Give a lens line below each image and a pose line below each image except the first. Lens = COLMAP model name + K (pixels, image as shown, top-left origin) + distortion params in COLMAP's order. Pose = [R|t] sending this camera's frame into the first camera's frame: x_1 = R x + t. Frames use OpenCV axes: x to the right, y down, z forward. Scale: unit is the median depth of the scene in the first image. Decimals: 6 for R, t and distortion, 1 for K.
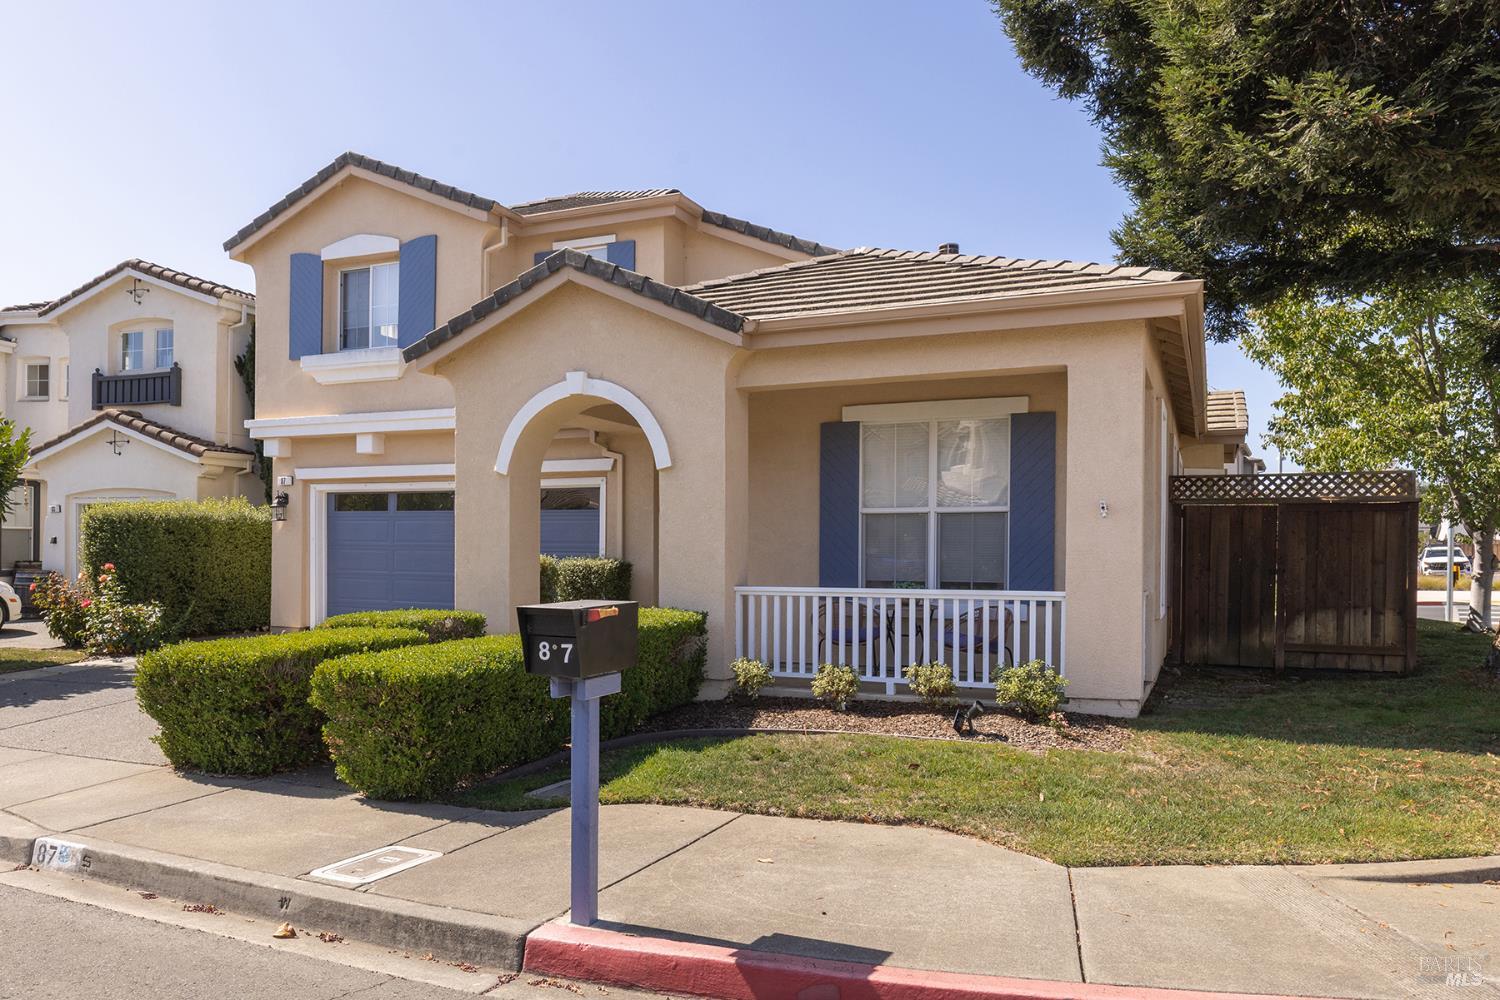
lens RADIAL K [[1036.5, 0, 745.6], [0, 1036.5, 548.9], [0, 0, 1]] dist [0.004727, 0.000008]
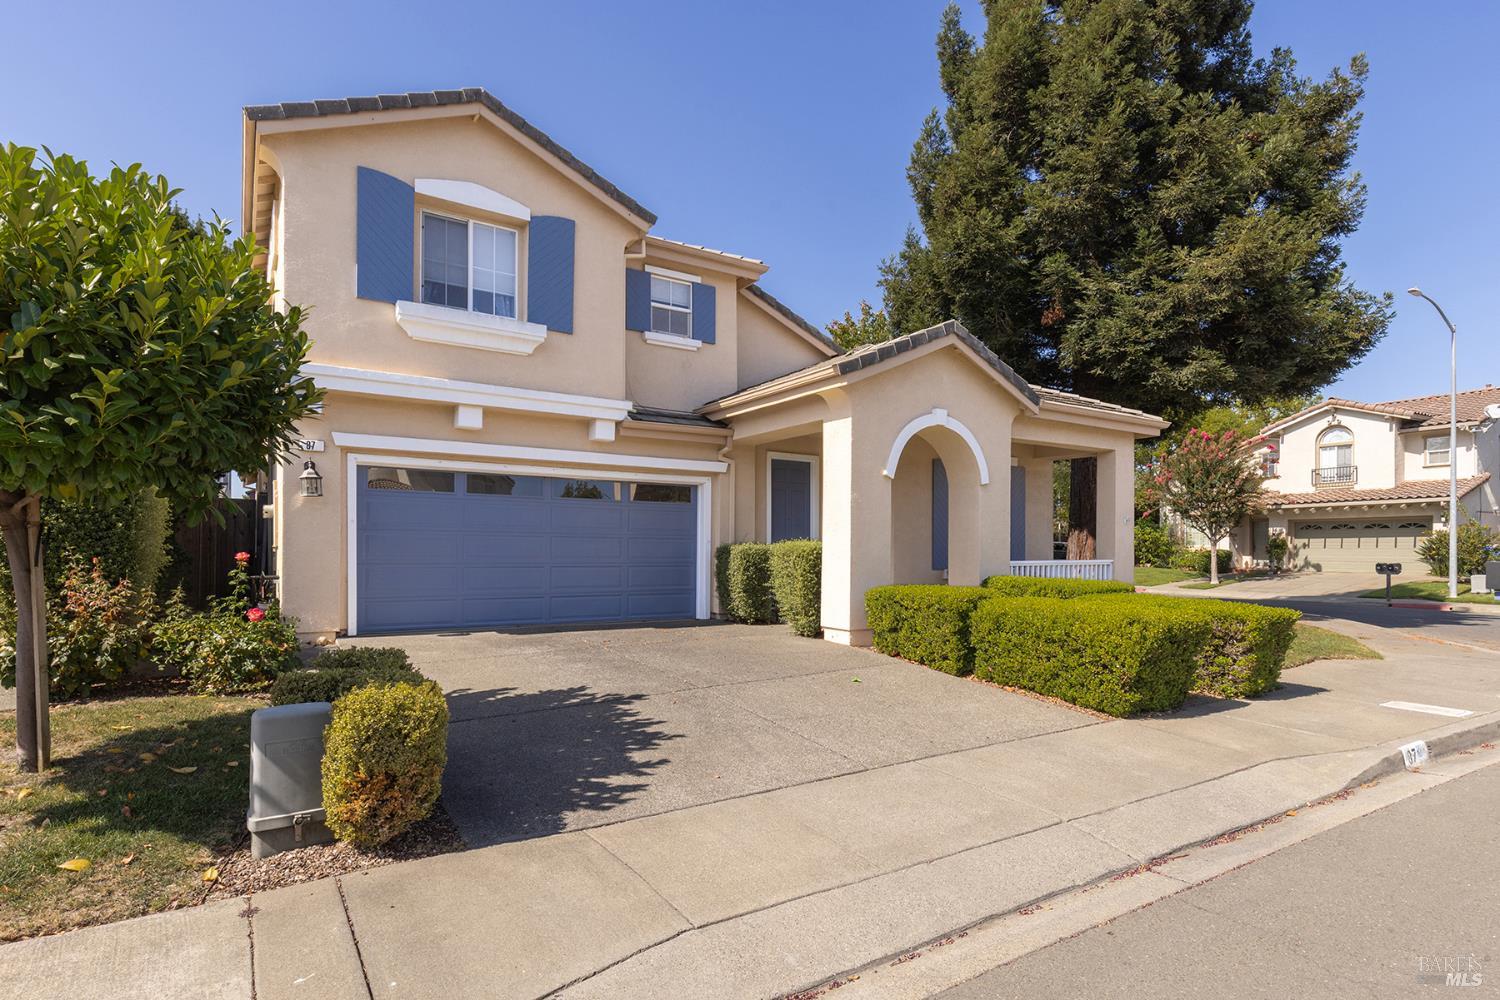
lens RADIAL K [[722.6, 0, 748.9], [0, 722.6, 542.6], [0, 0, 1]] dist [0.003208, 0.000535]
pose [[0.571653, -0.000180, 0.820495, -0.868071], [-0.005958, 0.999973, 0.004371, 0.004007], [-0.820474, -0.007387, 0.571637, 0.515757]]
